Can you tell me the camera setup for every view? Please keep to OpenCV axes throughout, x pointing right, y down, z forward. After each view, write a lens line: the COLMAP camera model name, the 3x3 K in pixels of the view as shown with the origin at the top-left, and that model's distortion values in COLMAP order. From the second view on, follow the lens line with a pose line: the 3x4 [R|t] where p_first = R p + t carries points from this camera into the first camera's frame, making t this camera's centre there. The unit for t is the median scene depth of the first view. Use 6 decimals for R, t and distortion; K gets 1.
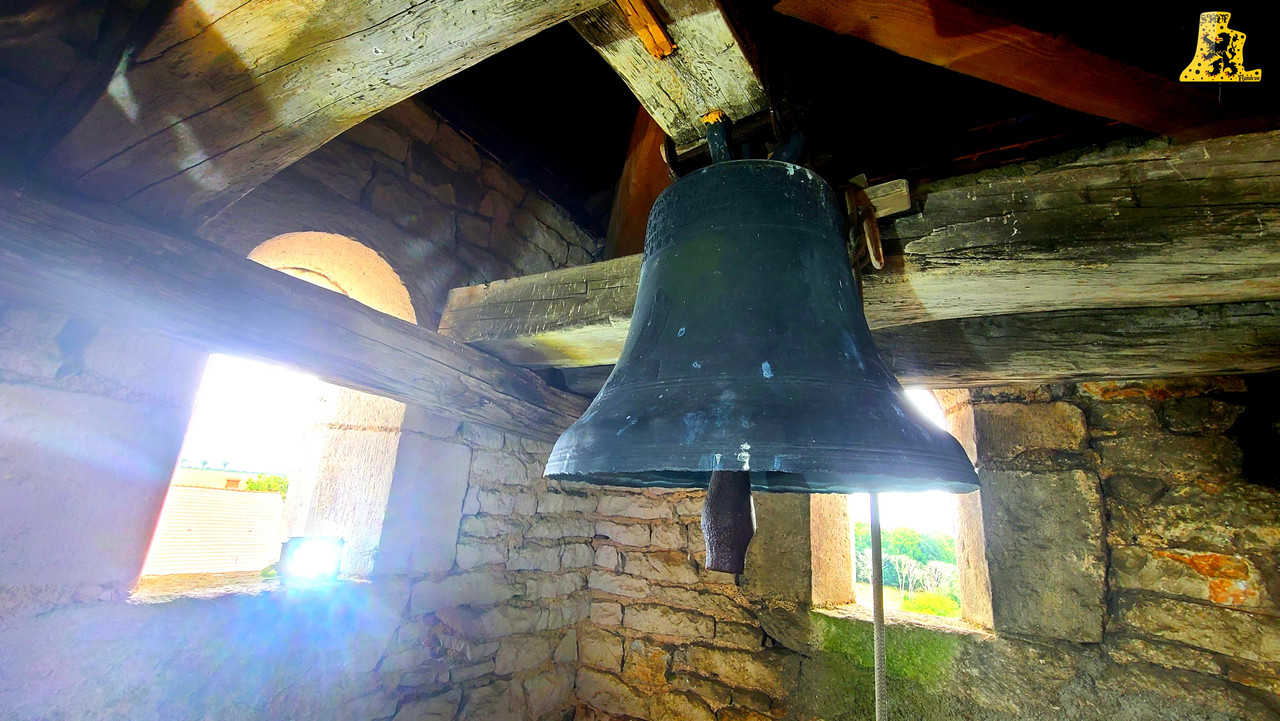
lens RADIAL K [[530.6, 0, 640.9], [0, 530.6, 353.1], [0, 0, 1]] dist [-0.000727, 0.000530]
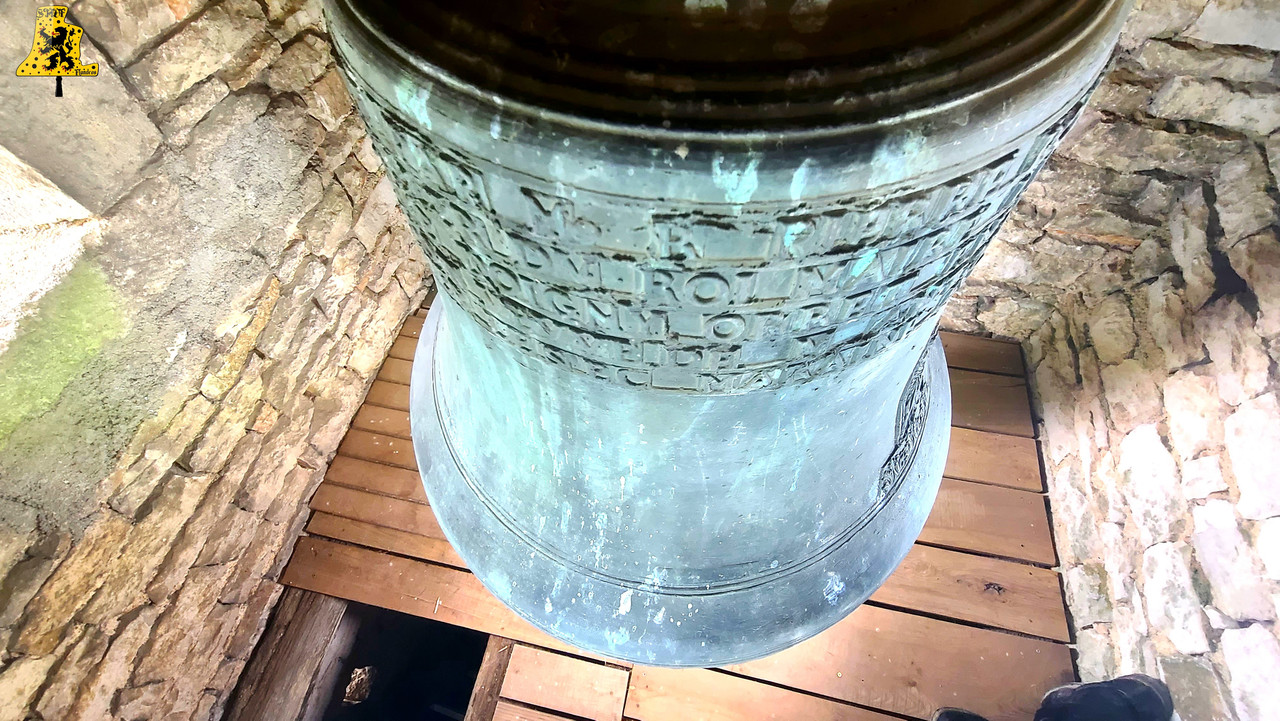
lens RADIAL K [[530.6, 0, 636.3], [0, 530.6, 357.3], [0, 0, 1]] dist [-0.000727, 0.000530]
pose [[-0.322912, -0.857804, 0.399876, -0.031020], [-0.245086, 0.483888, 0.840110, -0.151229], [-0.914145, 0.173277, -0.366489, 0.500553]]
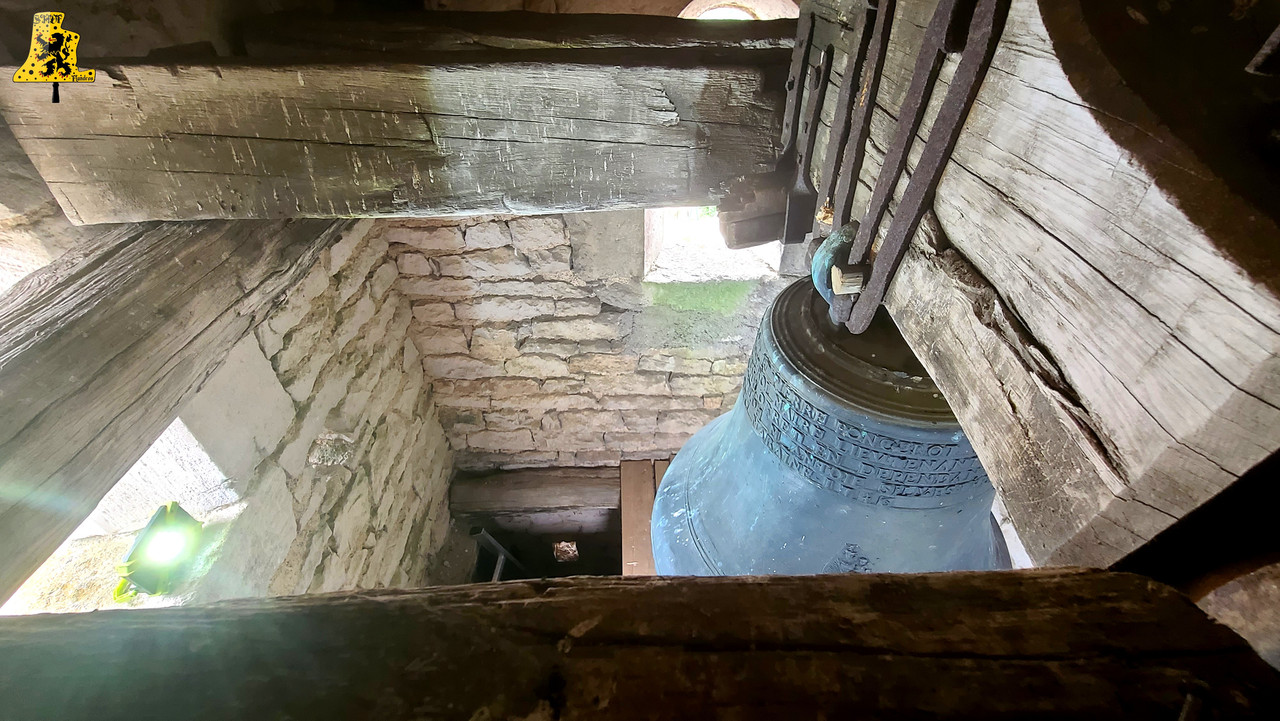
lens RADIAL K [[530.6, 0, 638.4], [0, 530.6, 354.0], [0, 0, 1]] dist [-0.000727, 0.000530]
pose [[0.842082, -0.394824, 0.367440, -0.157733], [-0.095761, 0.560992, 0.822264, -0.341040], [-0.530780, -0.727600, 0.434593, 0.374940]]
